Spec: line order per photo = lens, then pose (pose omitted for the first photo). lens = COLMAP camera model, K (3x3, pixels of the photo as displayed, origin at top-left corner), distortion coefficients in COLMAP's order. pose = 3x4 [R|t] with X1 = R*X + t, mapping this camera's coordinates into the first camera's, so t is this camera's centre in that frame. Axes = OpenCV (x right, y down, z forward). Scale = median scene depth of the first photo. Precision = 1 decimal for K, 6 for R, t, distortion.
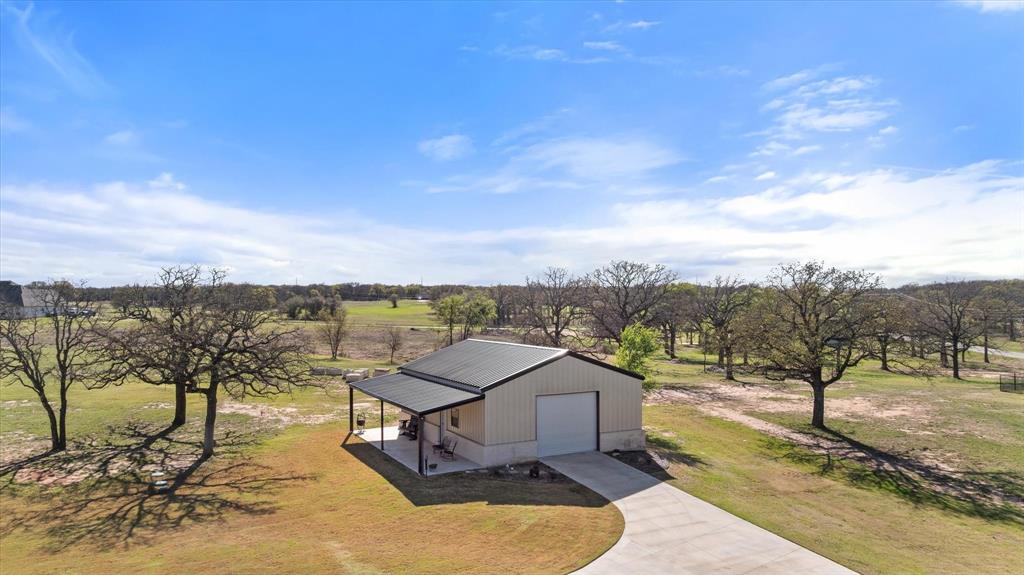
lens RADIAL K [[677.7, 0, 514.0], [0, 677.7, 289.6], [0, 0, 1]] dist [-0.014330, -0.002377]
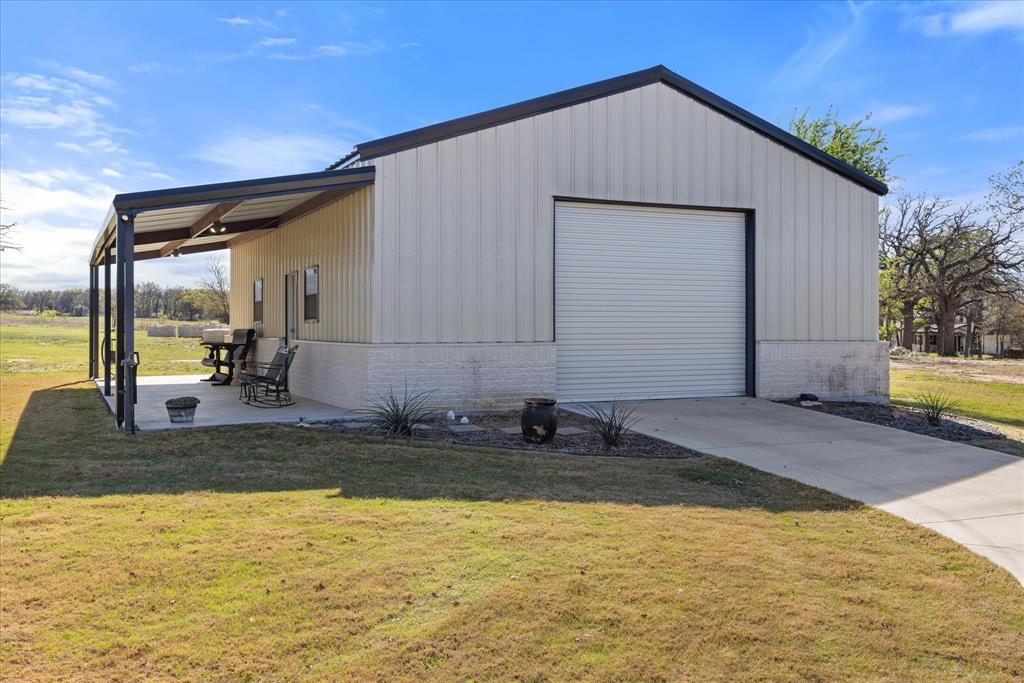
lens RADIAL K [[866.4, 0, 509.9], [0, 866.4, 340.6], [0, 0, 1]] dist [-0.003413, 0.000340]
pose [[0.998429, 0.000252, -0.056037, 0.035216], [0.000430, 0.999926, 0.012157, 0.219099], [0.056036, -0.012162, 0.998355, 0.618822]]
